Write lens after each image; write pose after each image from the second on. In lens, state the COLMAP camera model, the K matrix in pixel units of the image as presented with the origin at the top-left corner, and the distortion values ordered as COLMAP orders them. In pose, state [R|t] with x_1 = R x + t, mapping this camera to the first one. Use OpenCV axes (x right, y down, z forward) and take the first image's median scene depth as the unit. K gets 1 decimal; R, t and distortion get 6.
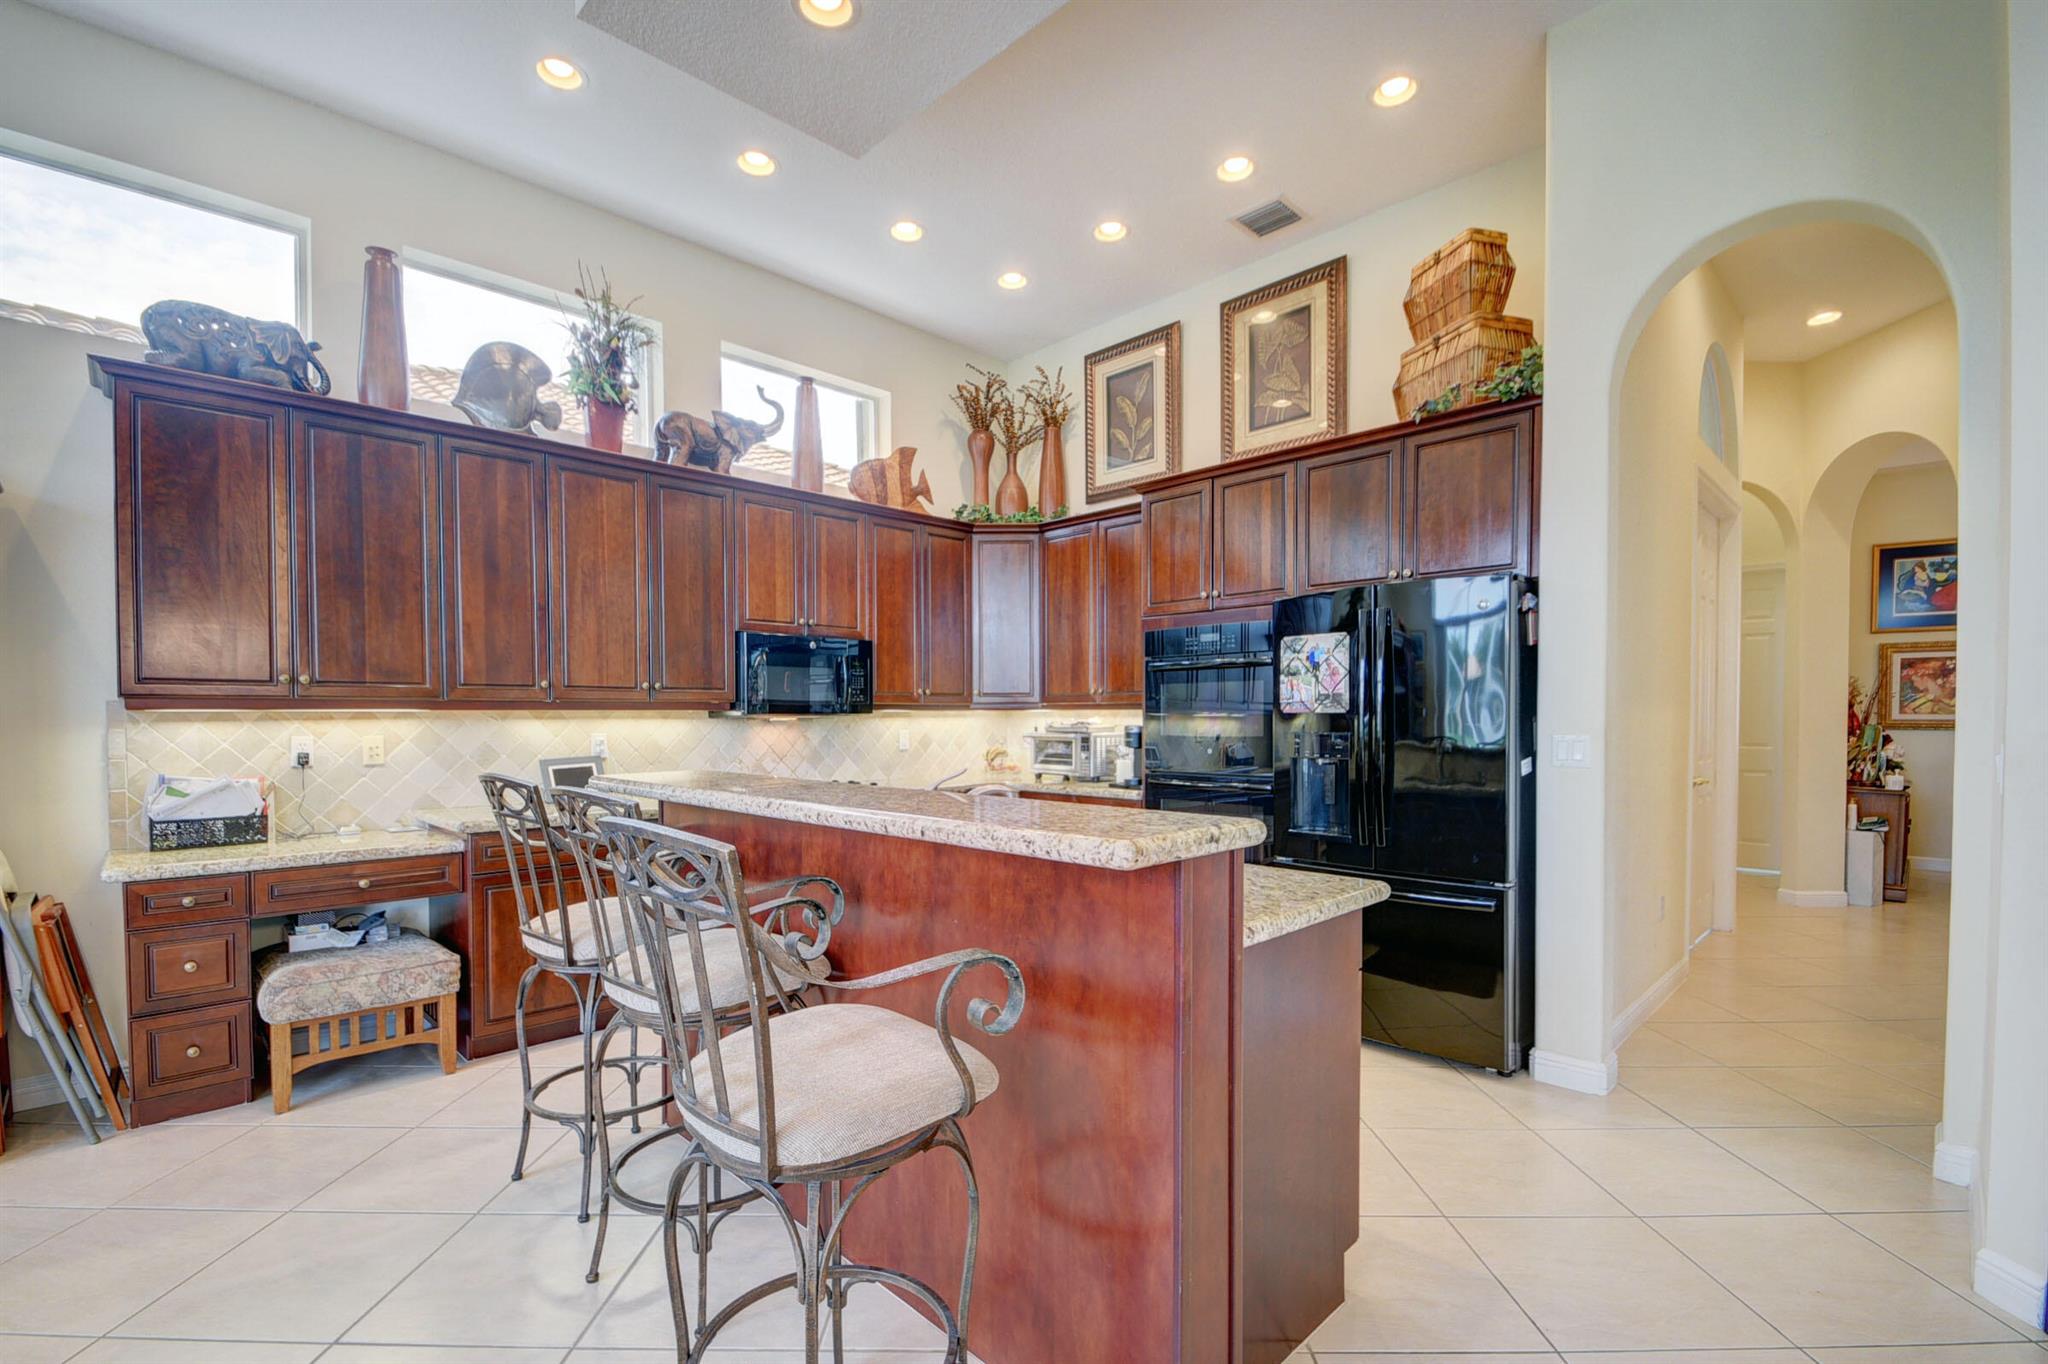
lens RADIAL K [[907.3, 0, 1022.5], [0, 907.3, 739.6], [0, 0, 1]] dist [0.015324, -0.017110]
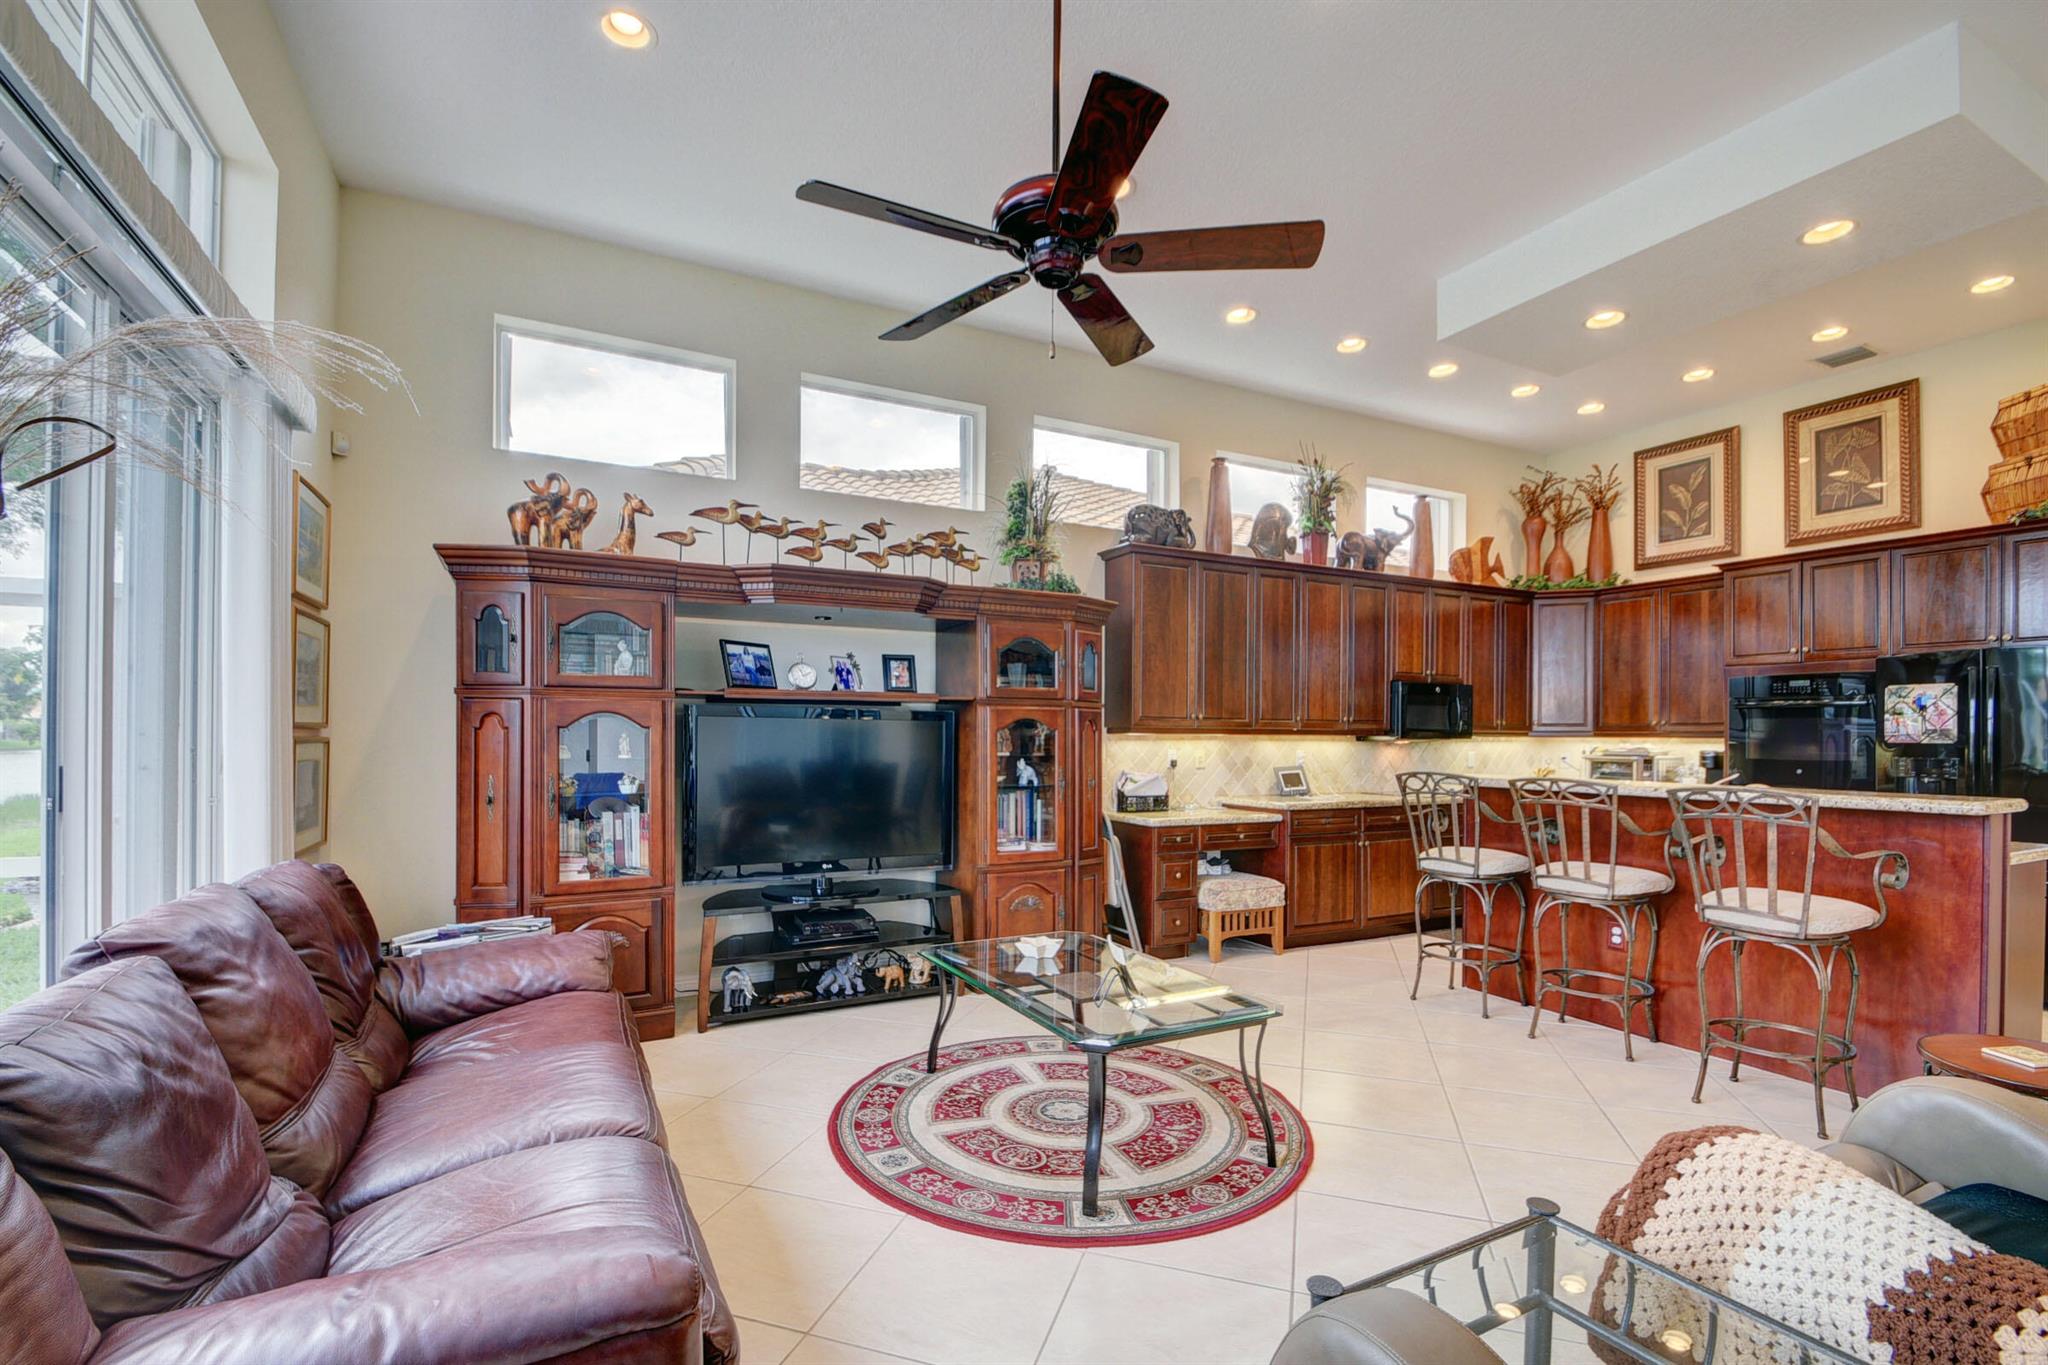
lens RADIAL K [[907.3, 0, 1022.5], [0, 907.3, 740.1], [0, 0, 1]] dist [0.015324, -0.017110]
pose [[0.950837, 0.011149, -0.309491, -0.407079], [-0.018039, 0.999649, -0.019409, 0.012063], [0.309166, 0.024038, 0.950704, -0.522772]]
